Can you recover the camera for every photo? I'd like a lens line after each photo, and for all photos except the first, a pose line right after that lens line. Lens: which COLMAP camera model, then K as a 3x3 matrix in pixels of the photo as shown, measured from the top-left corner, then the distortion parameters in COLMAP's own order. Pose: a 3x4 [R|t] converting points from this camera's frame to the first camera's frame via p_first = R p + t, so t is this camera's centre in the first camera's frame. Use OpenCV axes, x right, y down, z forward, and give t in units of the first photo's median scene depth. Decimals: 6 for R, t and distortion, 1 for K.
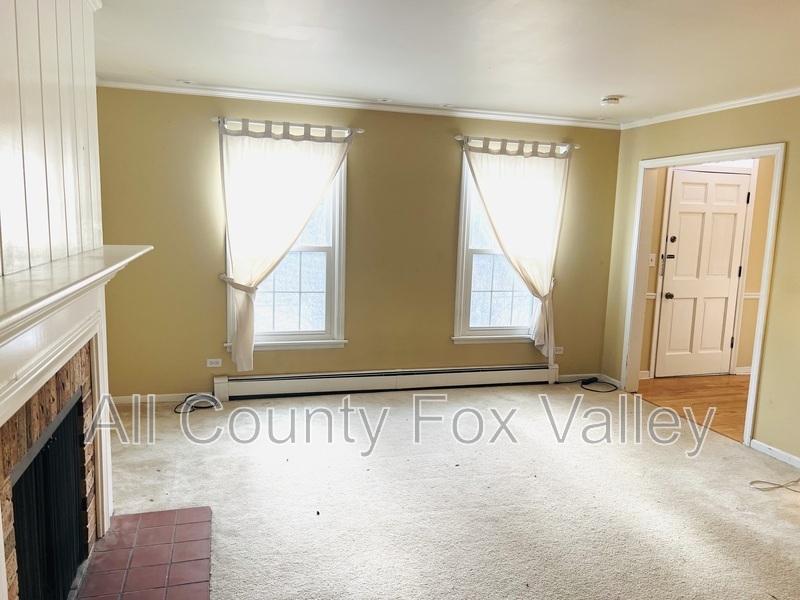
lens RADIAL K [[606.7, 0, 399.3], [0, 606.7, 301.3], [0, 0, 1]] dist [0.047706, -0.042360]
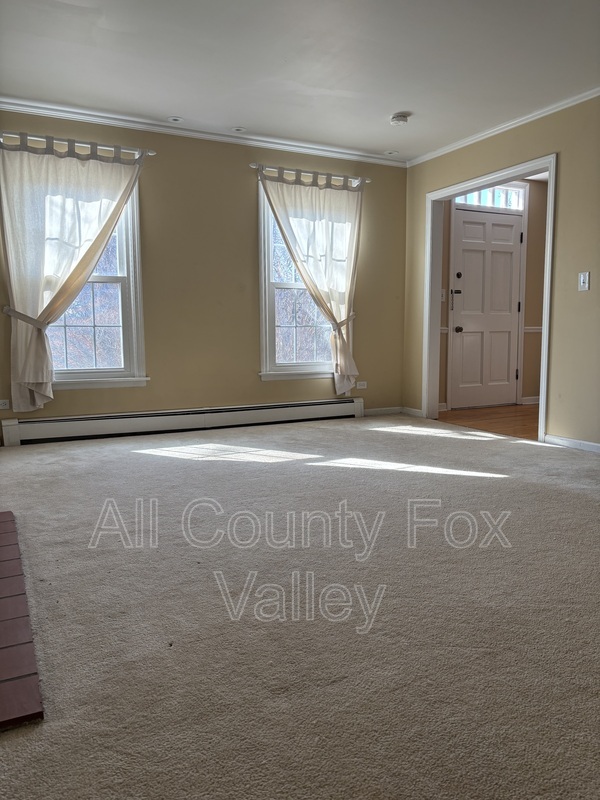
lens RADIAL K [[607.4, 0, 298.7], [0, 607.4, 399.0], [0, 0, 1]] dist [0.051466, -0.048166]
pose [[0.982267, -0.057793, 0.178358, -0.028191], [0.063084, 0.997716, -0.024130, 0.133005], [-0.176557, 0.034954, 0.983670, 0.022390]]
